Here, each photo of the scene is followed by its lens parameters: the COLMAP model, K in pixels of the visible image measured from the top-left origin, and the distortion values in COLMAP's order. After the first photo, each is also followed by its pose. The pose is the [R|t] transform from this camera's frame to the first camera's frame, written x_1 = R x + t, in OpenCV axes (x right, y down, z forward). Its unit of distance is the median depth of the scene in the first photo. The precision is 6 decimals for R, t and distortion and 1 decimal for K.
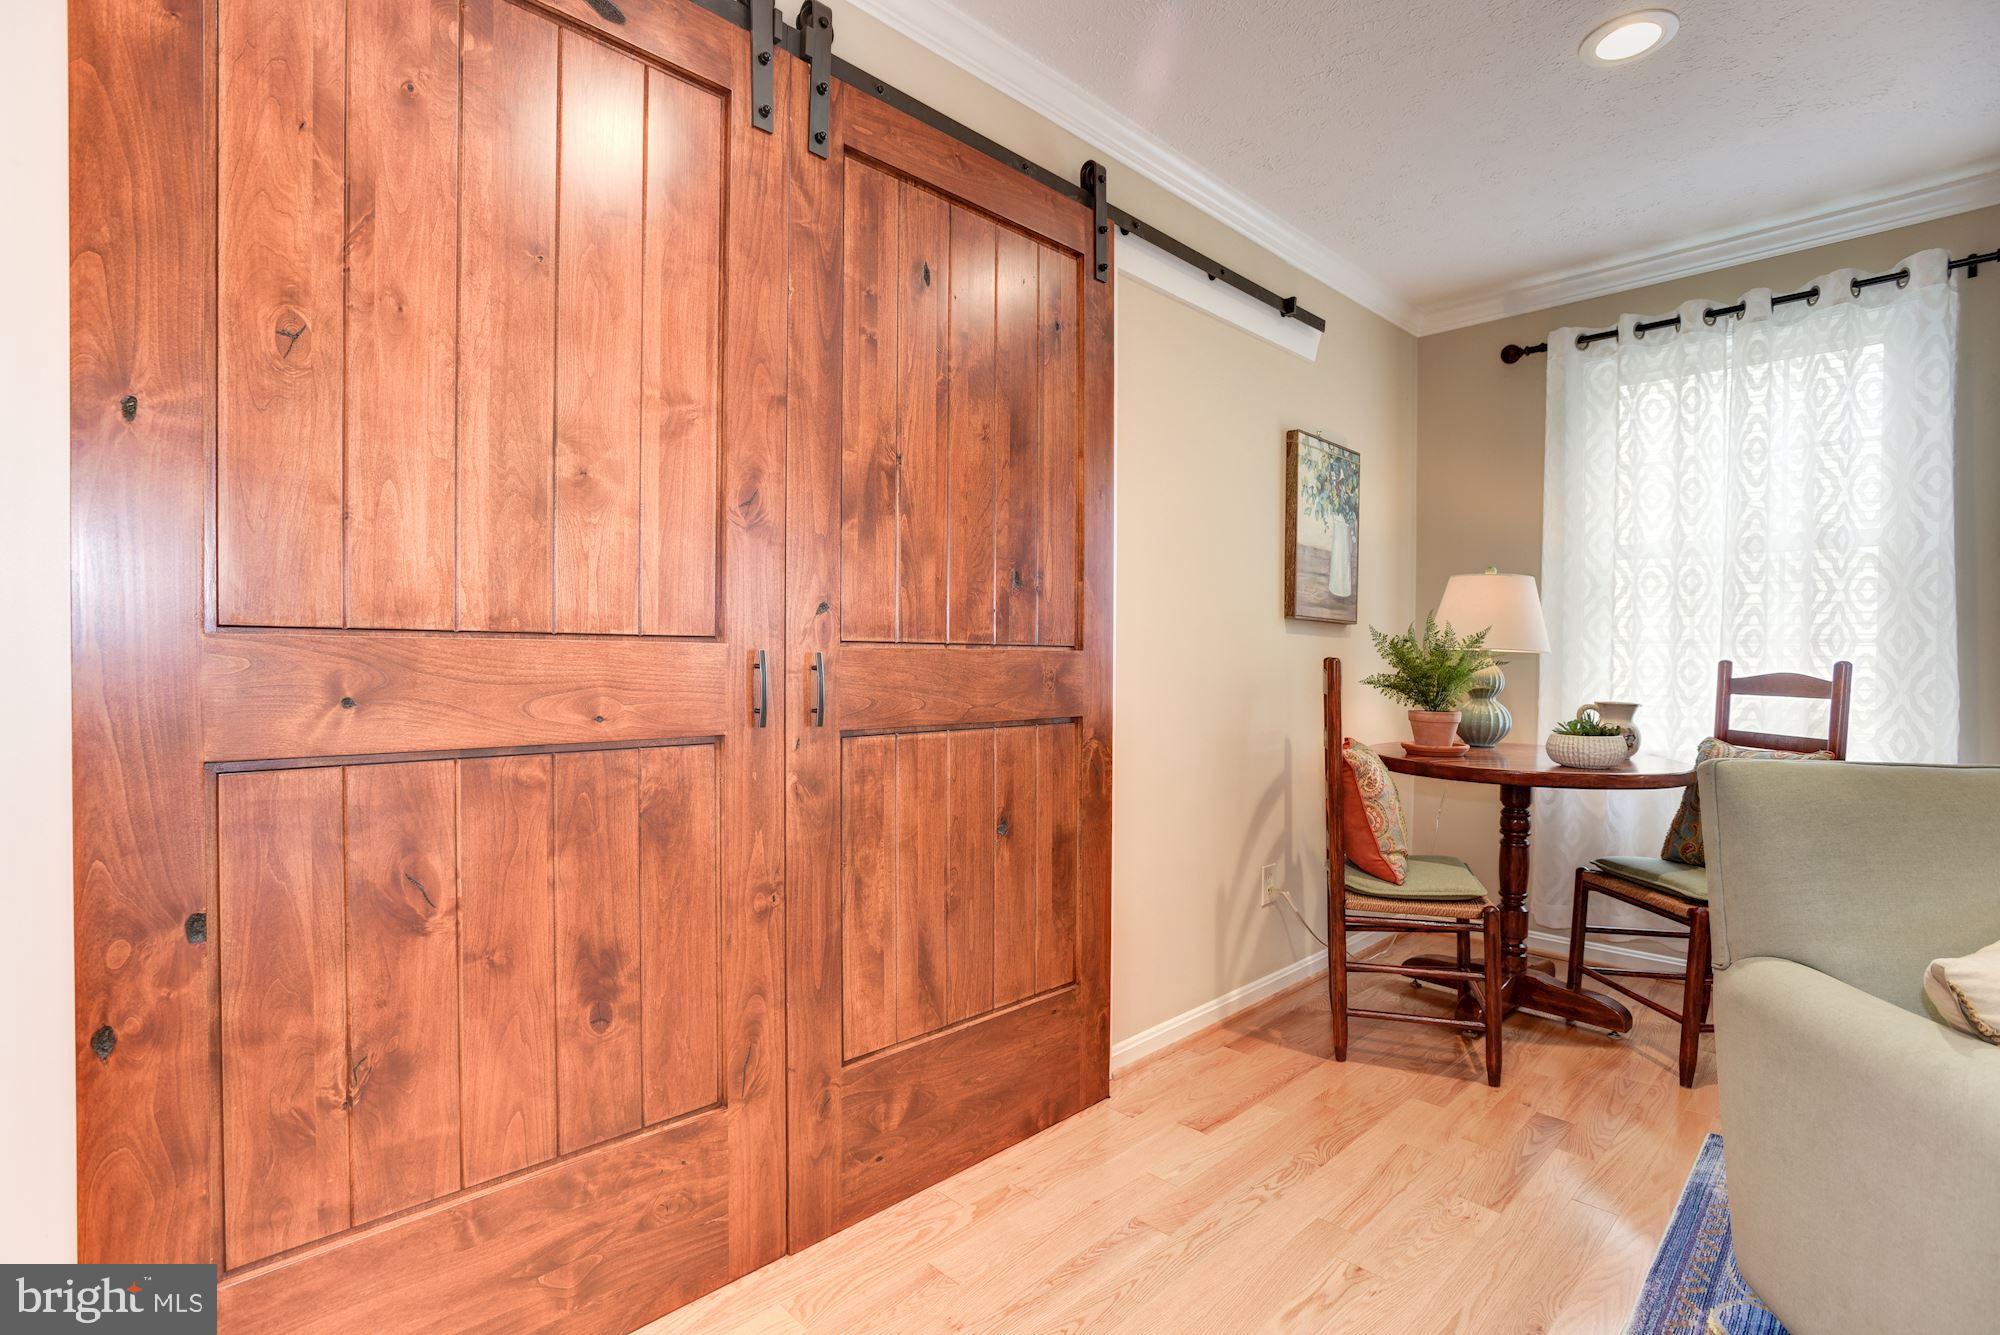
lens RADIAL K [[951.7, 0, 1007.4], [0, 951.7, 673.3], [0, 0, 1]] dist [-0.044246, 0.017503]
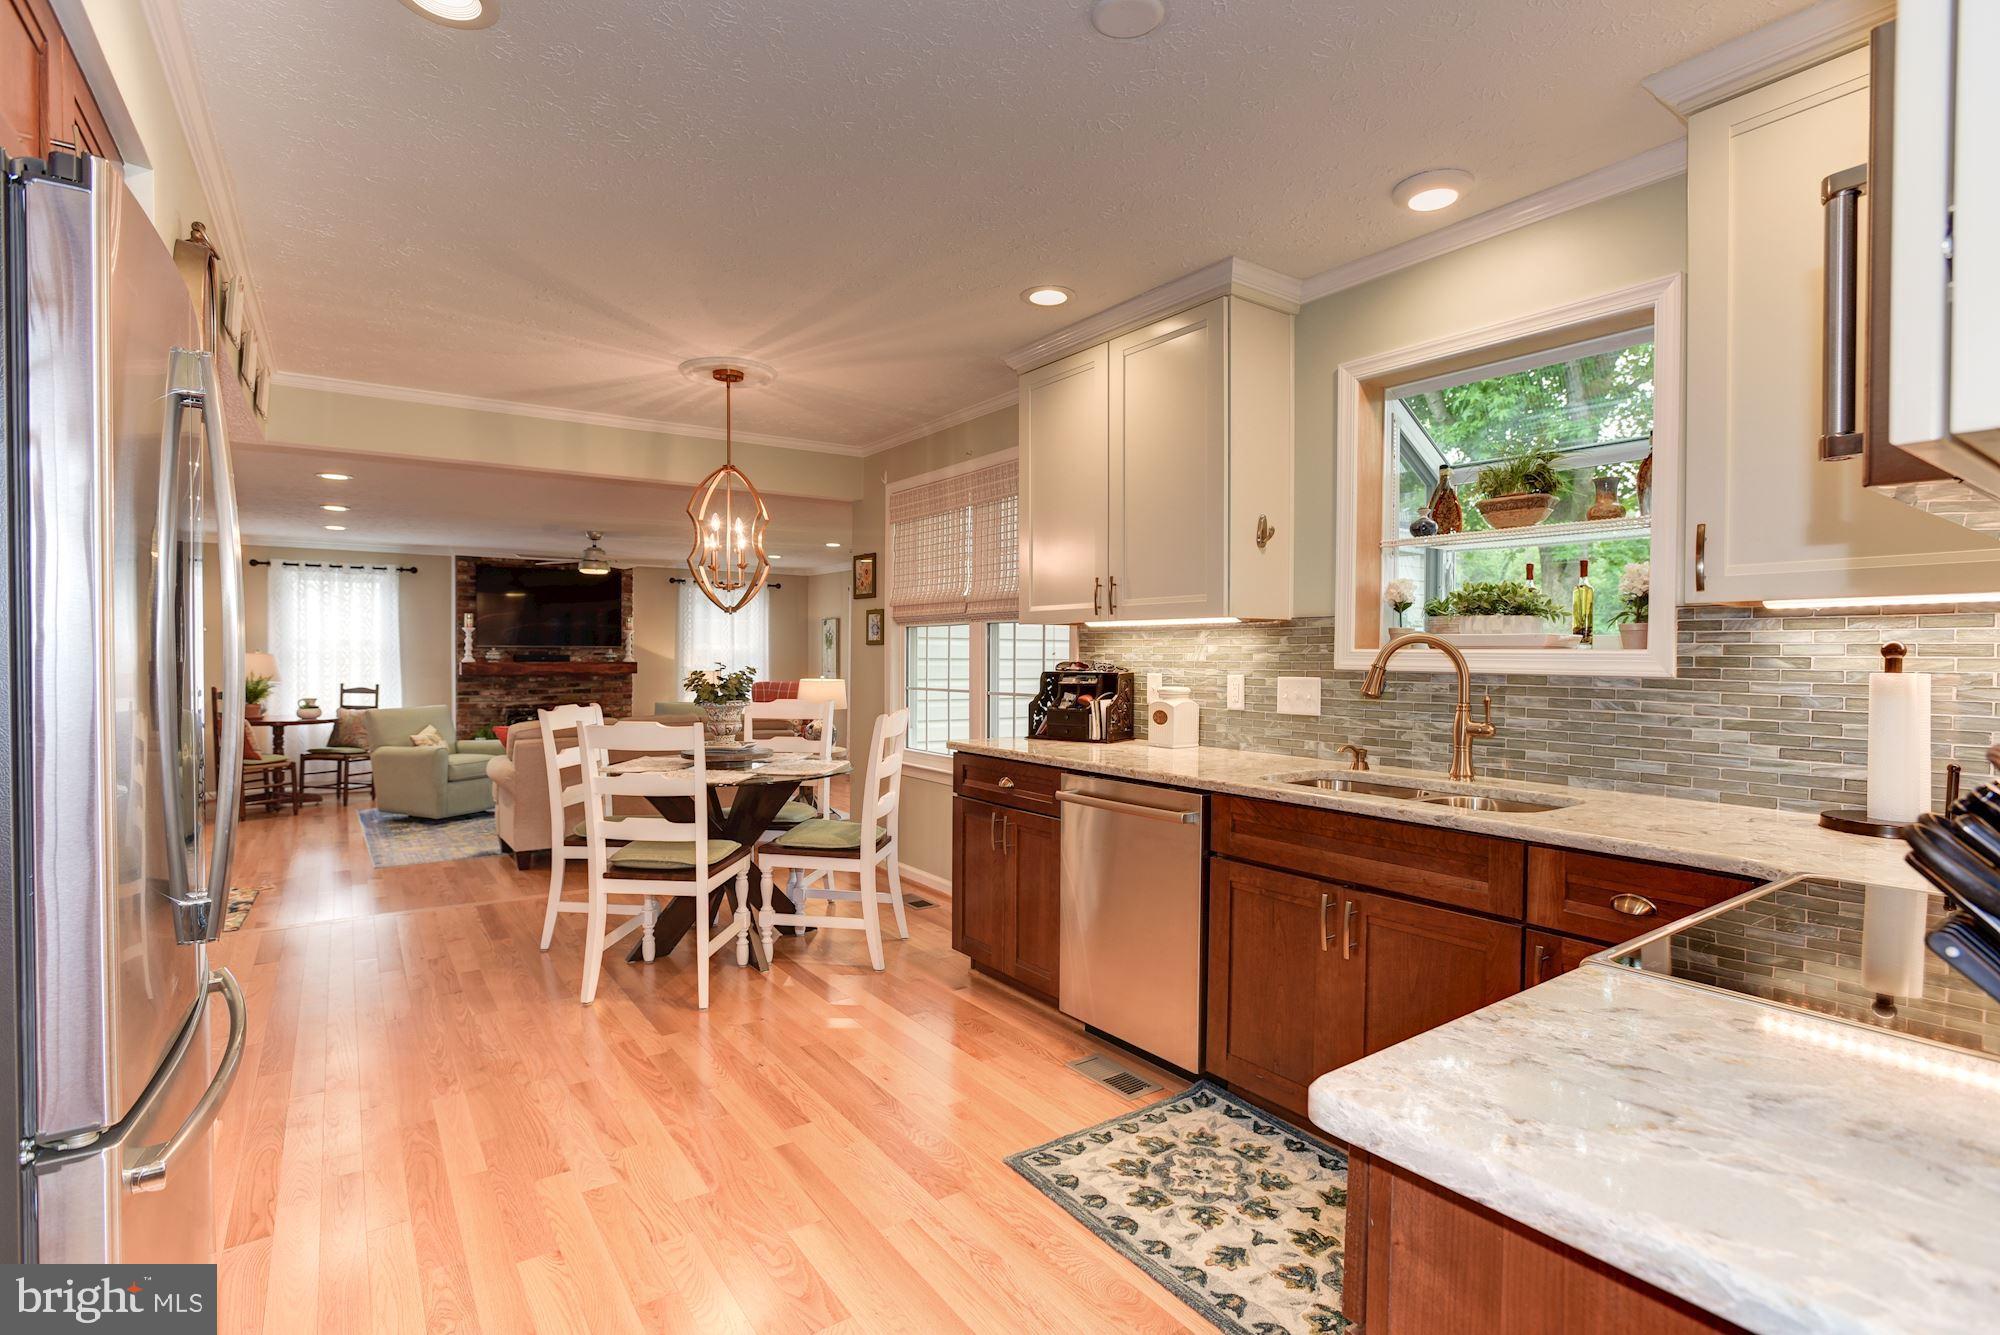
lens RADIAL K [[951.7, 0, 988.0], [0, 951.7, 674.3], [0, 0, 1]] dist [-0.044246, 0.017503]
pose [[0.181161, -0.025572, 0.983121, -2.292905], [0.006537, 0.999671, 0.024798, -0.125539], [-0.983432, 0.001934, 0.181268, -2.037219]]
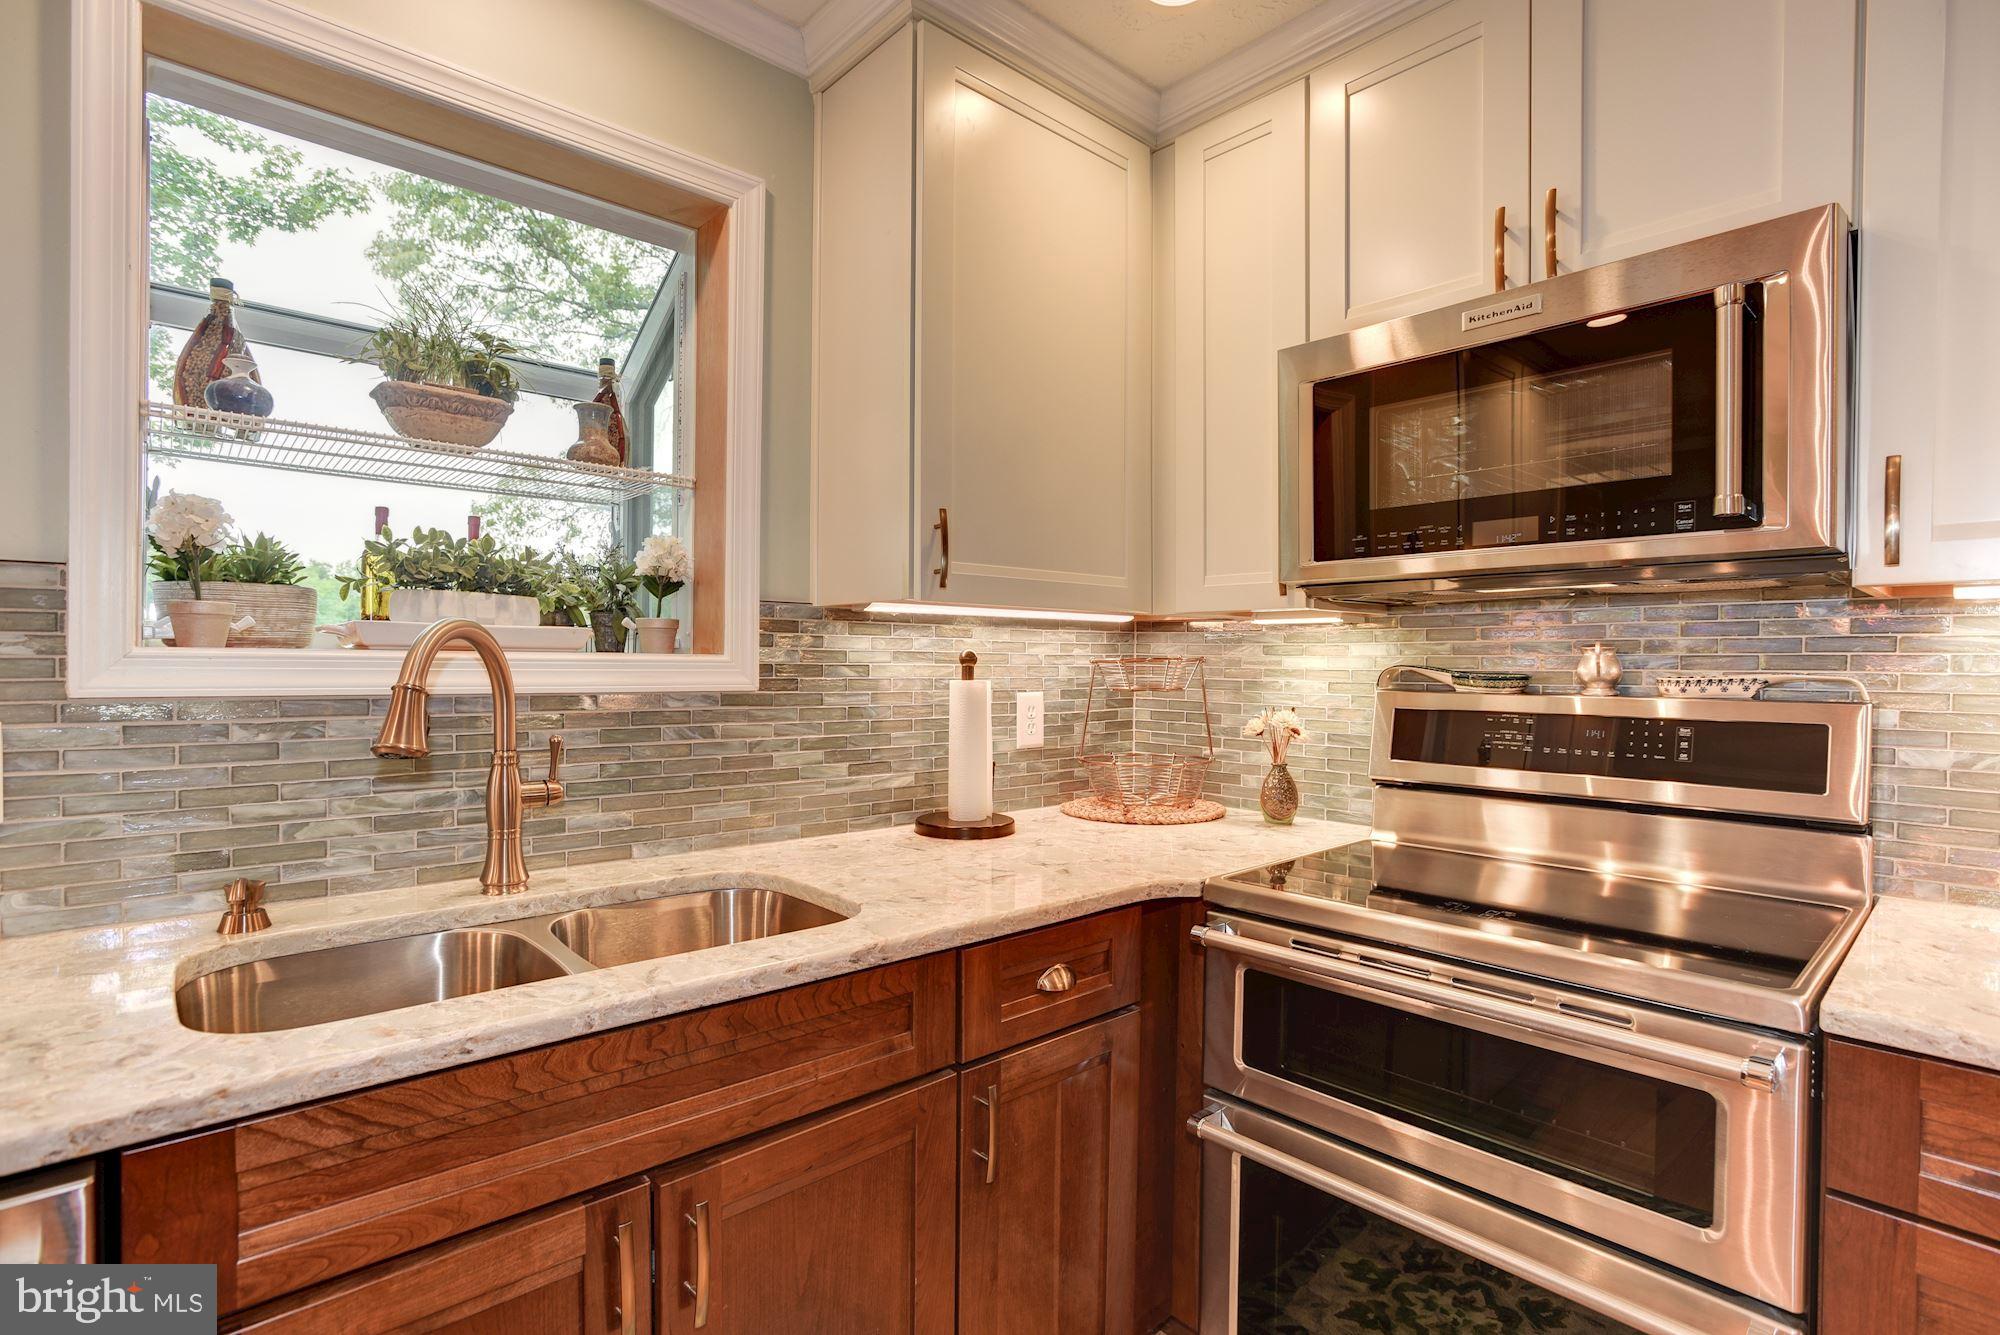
lens RADIAL K [[951.7, 0, 998.6], [0, 951.7, 671.6], [0, 0, 1]] dist [-0.044246, 0.017503]
pose [[-0.998610, -0.014847, 0.050576, -1.319269], [-0.013800, 0.999684, 0.020992, -0.128673], [-0.050871, 0.020265, -0.998500, -1.762529]]
